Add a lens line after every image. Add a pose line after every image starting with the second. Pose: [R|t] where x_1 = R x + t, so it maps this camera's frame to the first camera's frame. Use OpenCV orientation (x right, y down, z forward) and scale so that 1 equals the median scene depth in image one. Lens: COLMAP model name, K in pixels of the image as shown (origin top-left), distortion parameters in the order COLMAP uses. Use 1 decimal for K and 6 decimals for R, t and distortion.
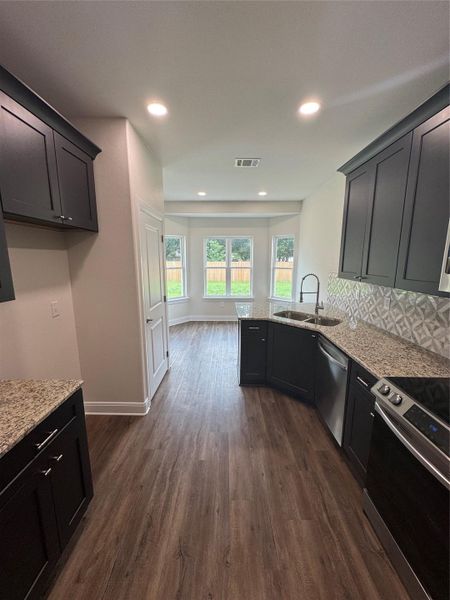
lens RADIAL K [[241.1, 0, 223.6], [0, 241.1, 298.6], [0, 0, 1]] dist [-0.003198, 0.001130]
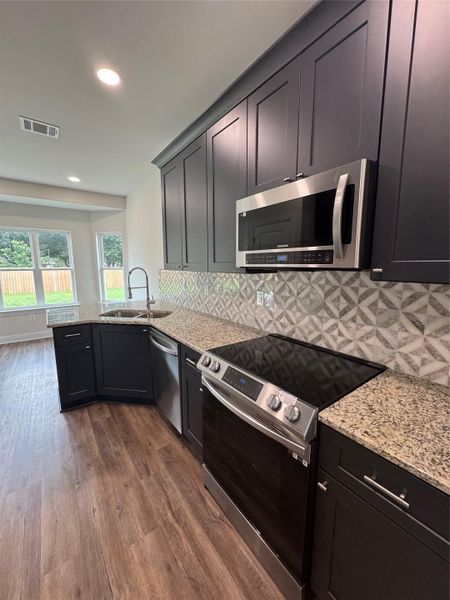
lens RADIAL K [[241.1, 0, 225.9], [0, 241.1, 298.6], [0, 0, 1]] dist [-0.003198, 0.001130]
pose [[0.795316, -0.089976, 0.599481, 0.078353], [0.107351, 0.994198, 0.006799, 0.065648], [-0.596614, 0.058948, 0.800360, 0.056281]]
